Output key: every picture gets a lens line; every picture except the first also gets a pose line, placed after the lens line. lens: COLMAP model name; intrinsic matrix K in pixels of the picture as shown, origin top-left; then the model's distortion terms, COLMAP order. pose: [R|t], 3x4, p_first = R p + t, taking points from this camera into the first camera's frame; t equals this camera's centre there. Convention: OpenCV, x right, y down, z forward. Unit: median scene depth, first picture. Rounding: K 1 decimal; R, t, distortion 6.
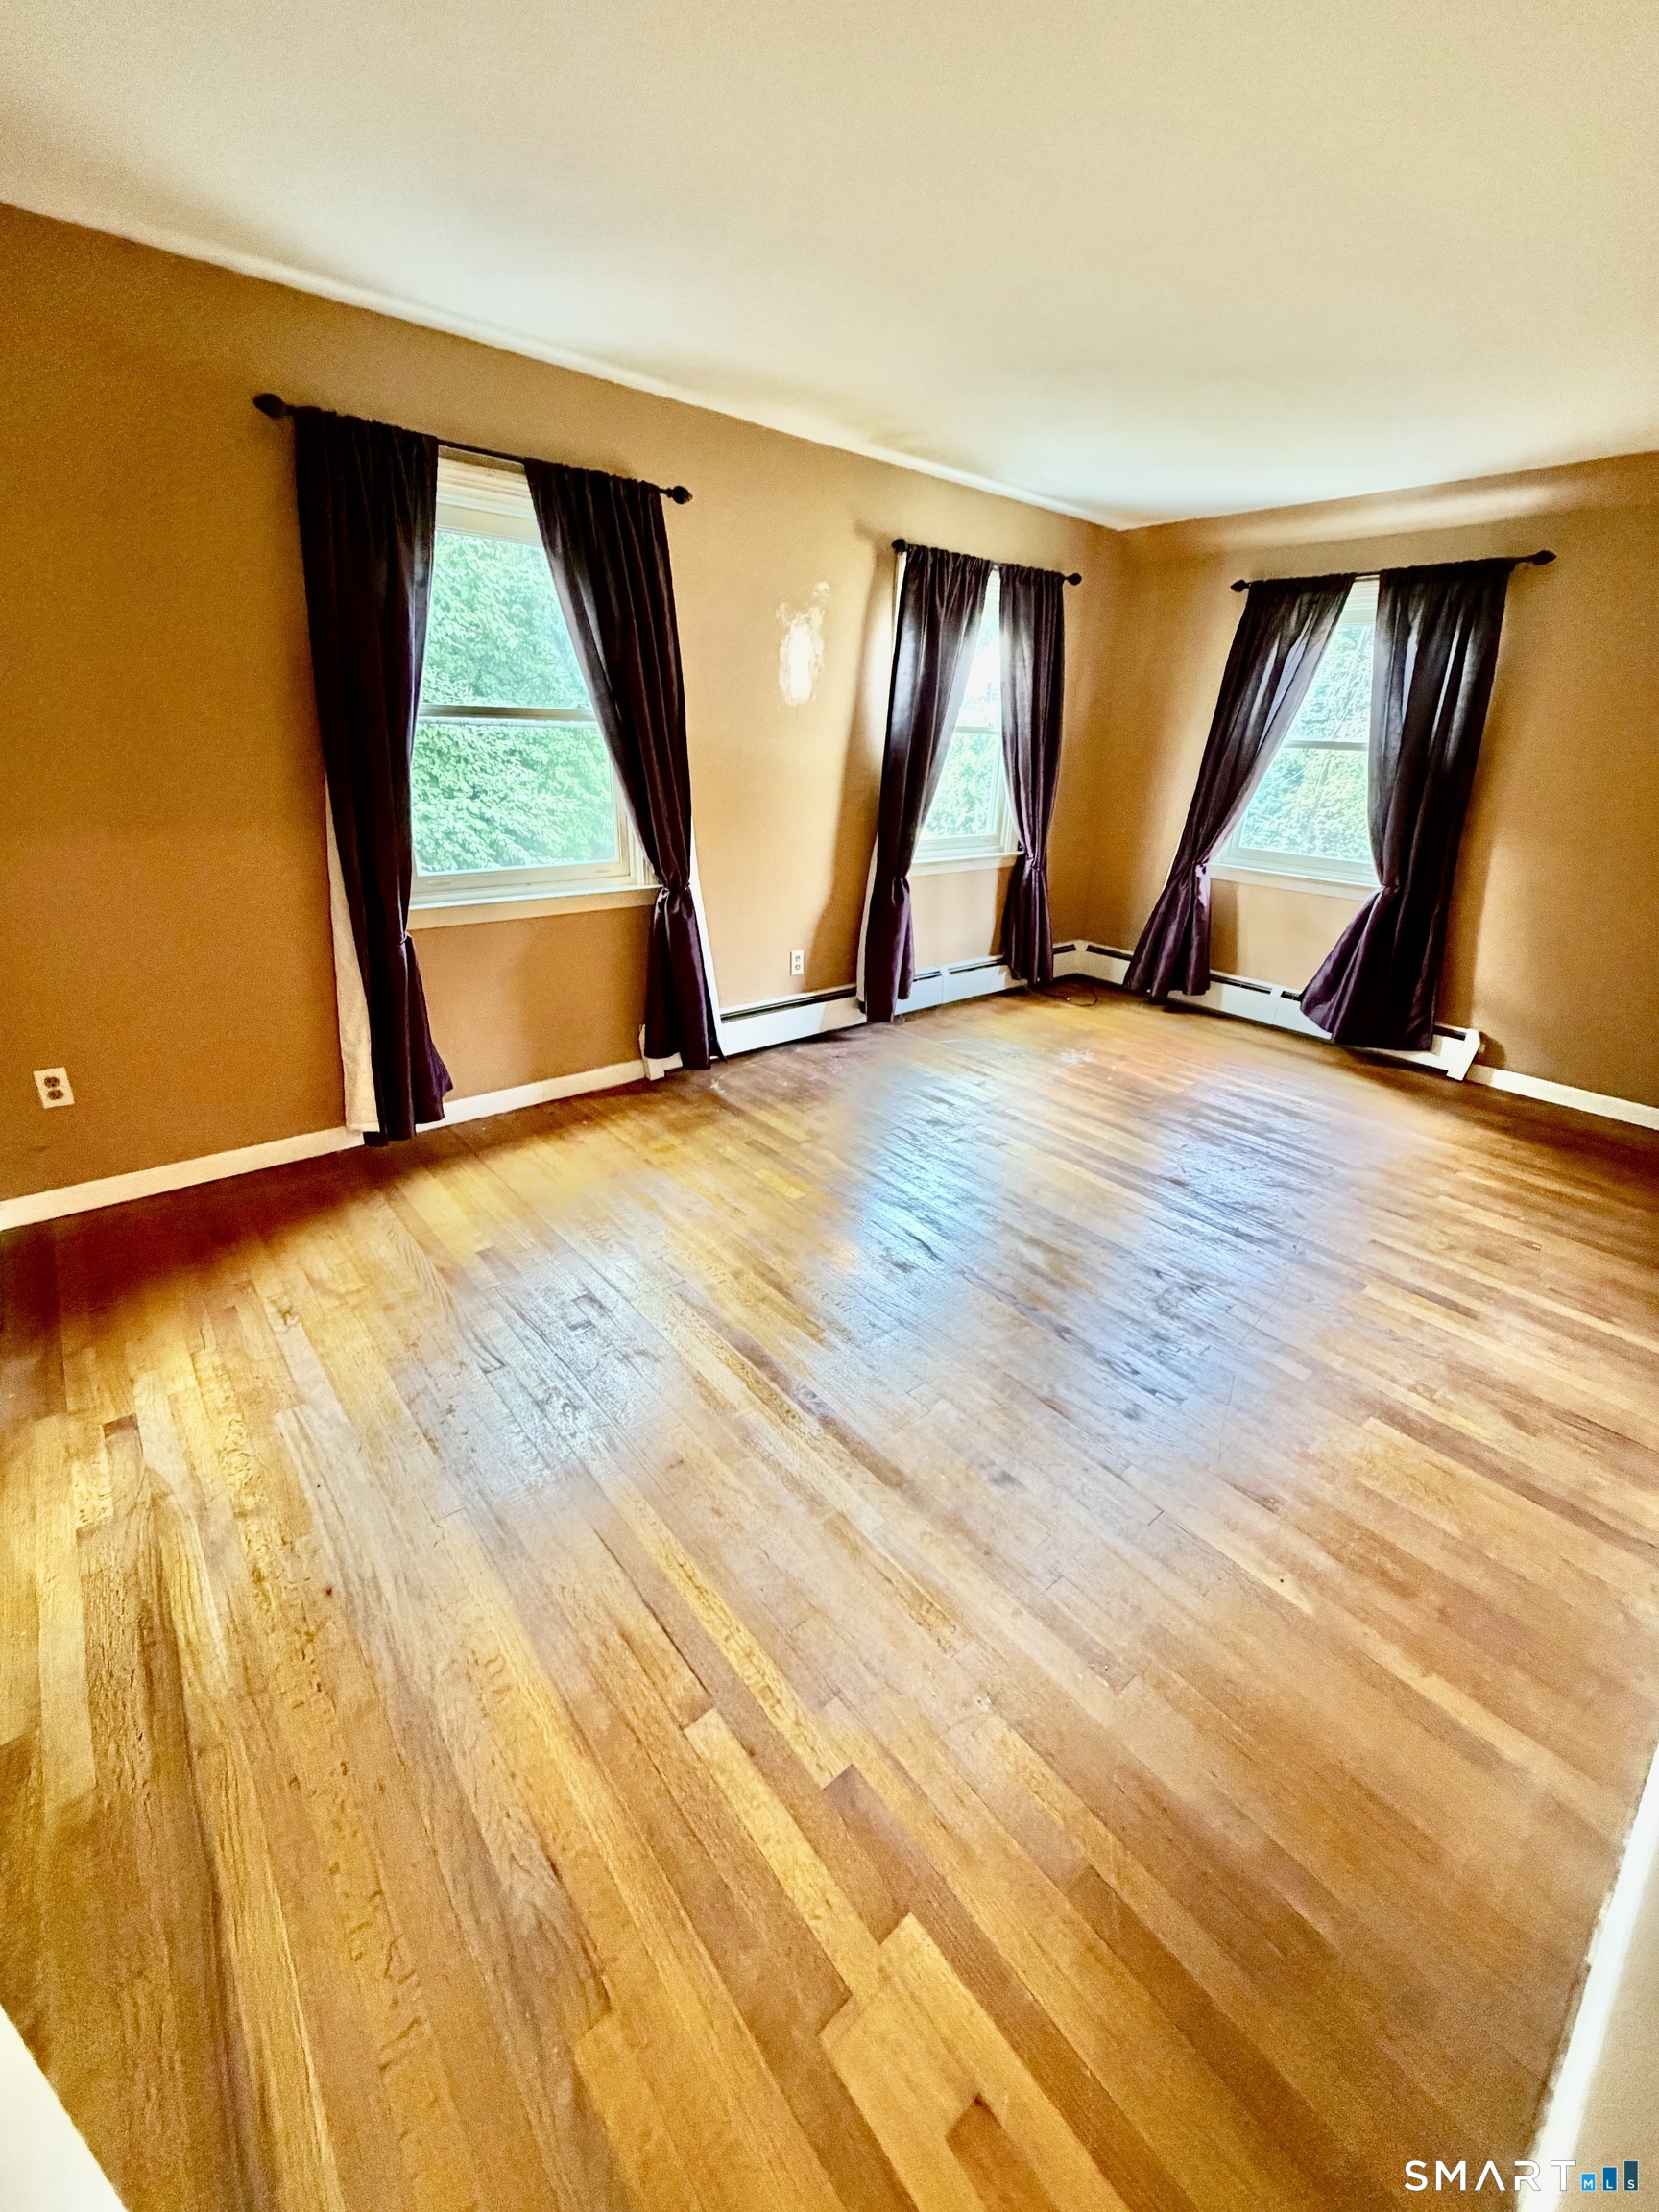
lens RADIAL K [[878.1, 0, 831.3], [0, 878.1, 1103.9], [0, 0, 1]] dist [0.000193, 0.000485]
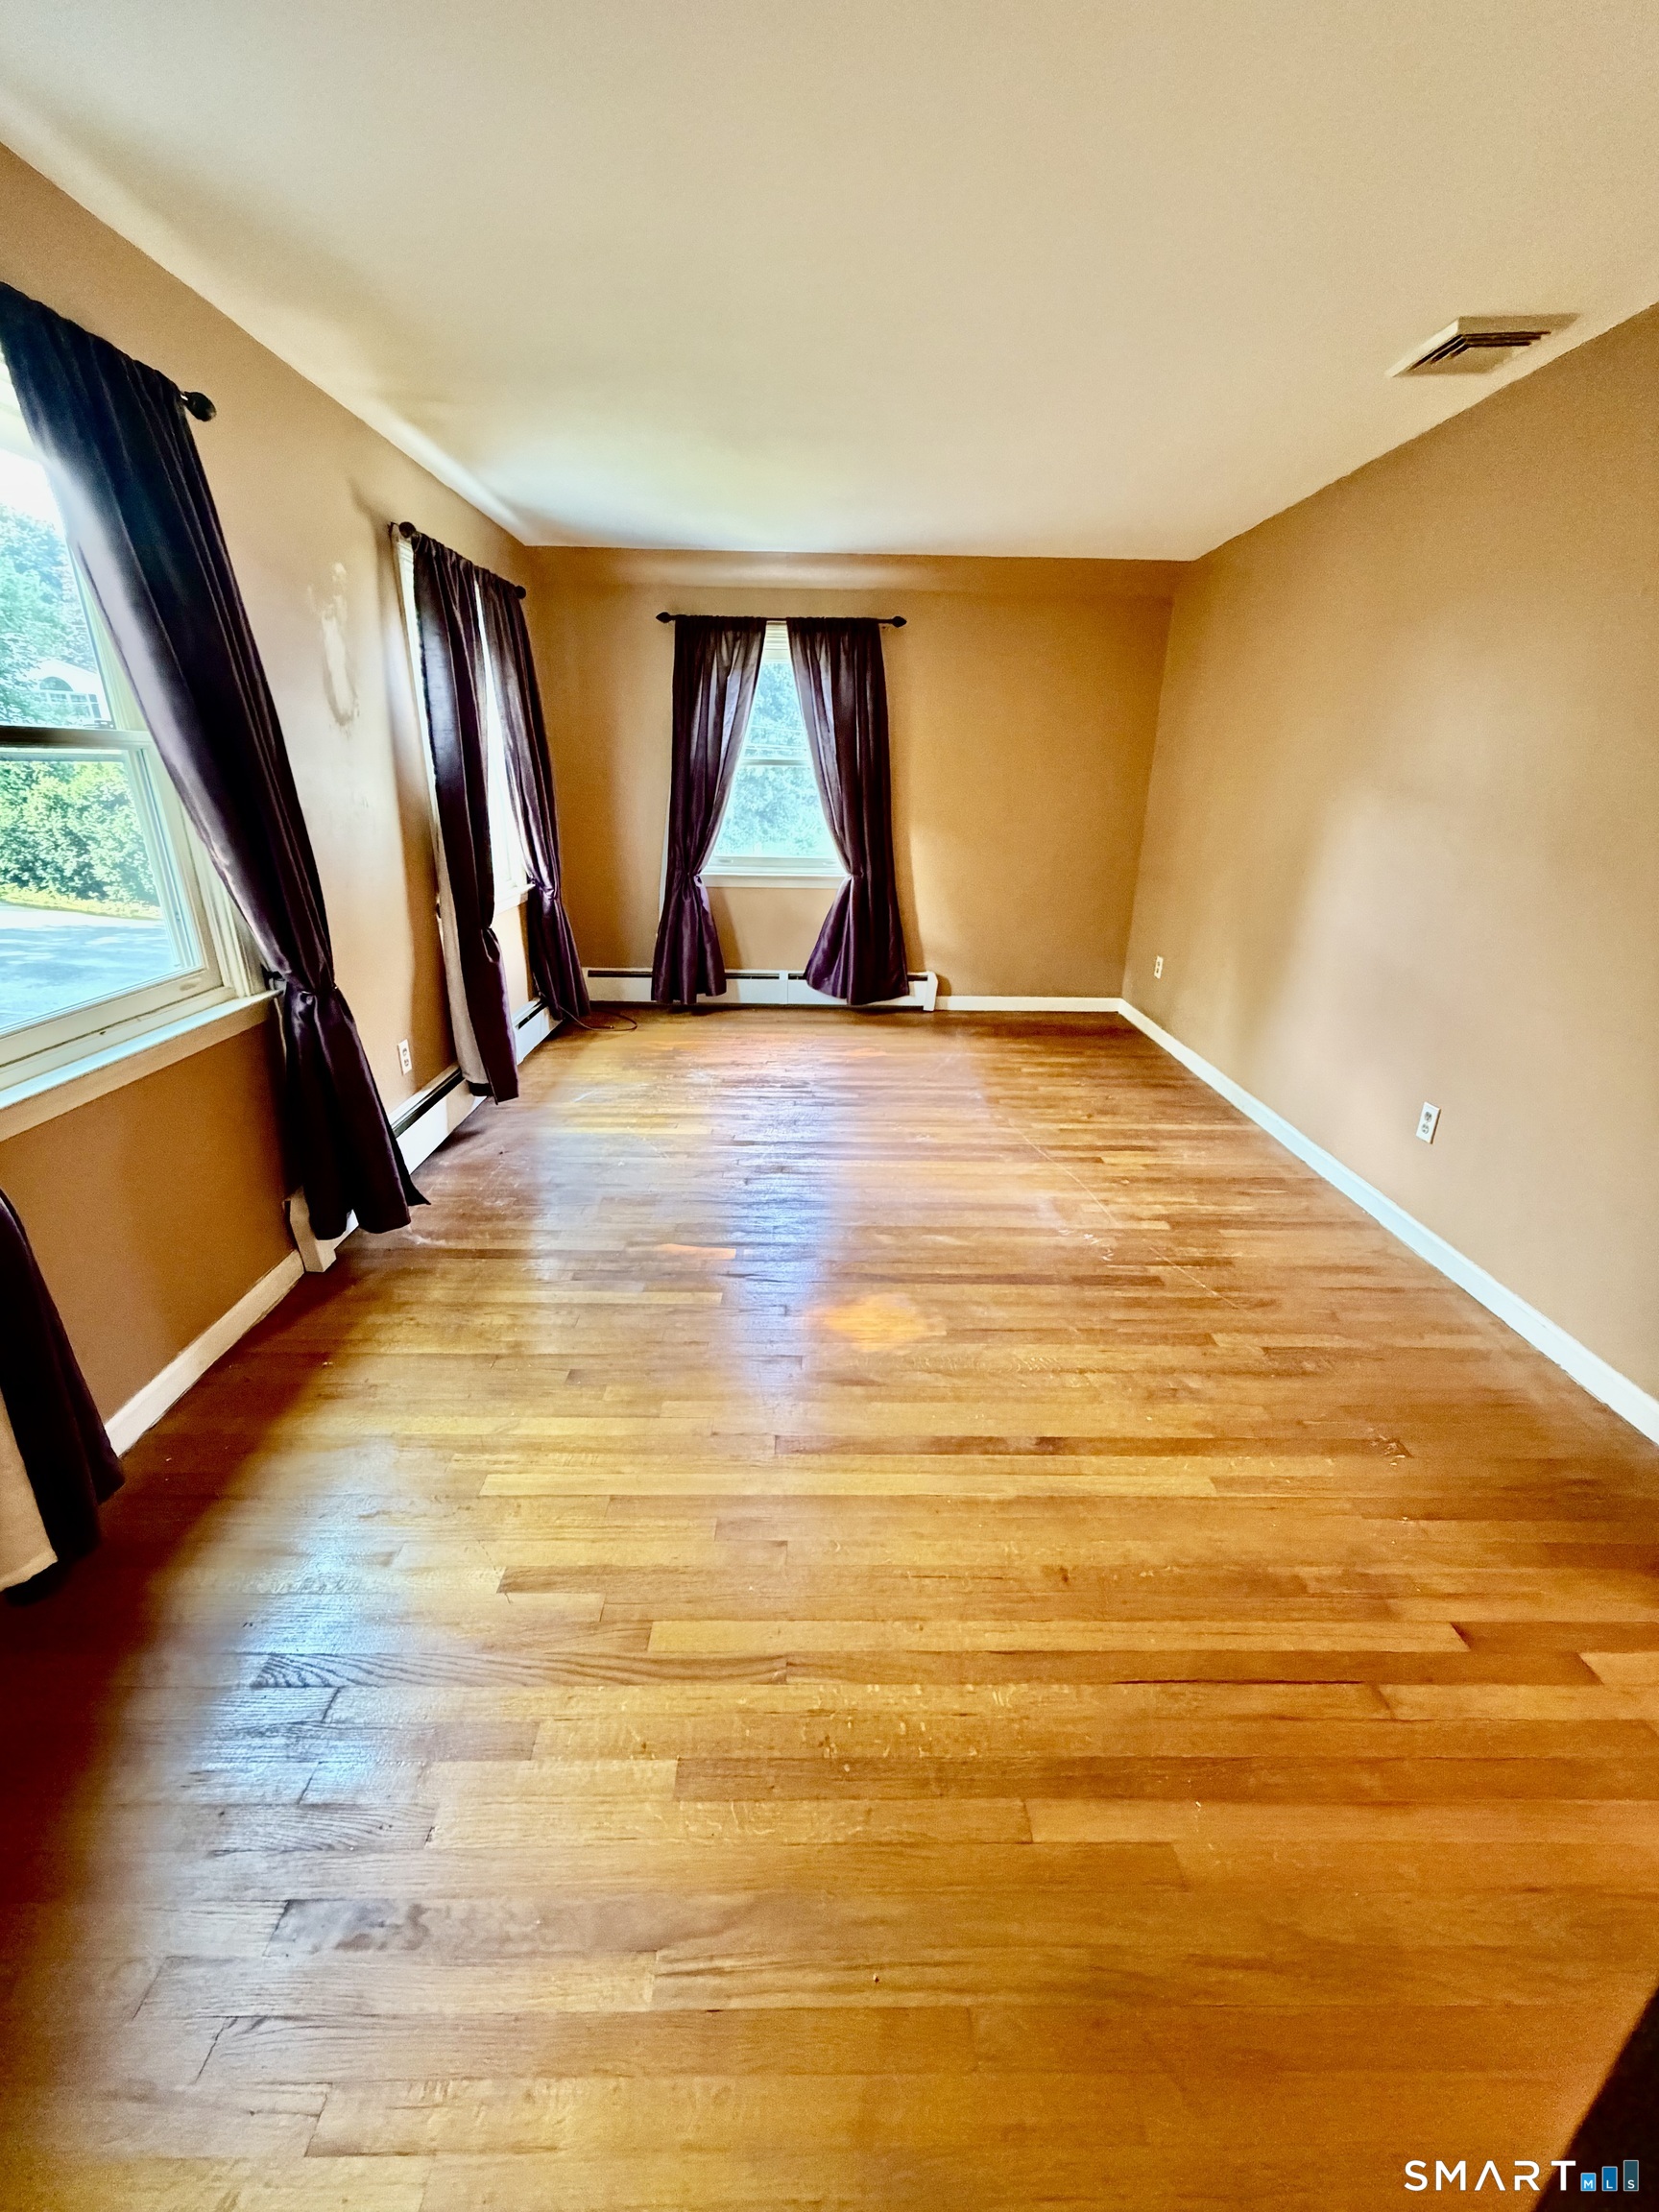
lens RADIAL K [[878.1, 0, 828.2], [0, 878.1, 1104.6], [0, 0, 1]] dist [0.000193, 0.000485]
pose [[0.634715, -0.298706, 0.712679, -0.368163], [0.310406, 0.943145, 0.118852, -0.099193], [-0.707662, 0.145783, 0.691348, 0.215277]]
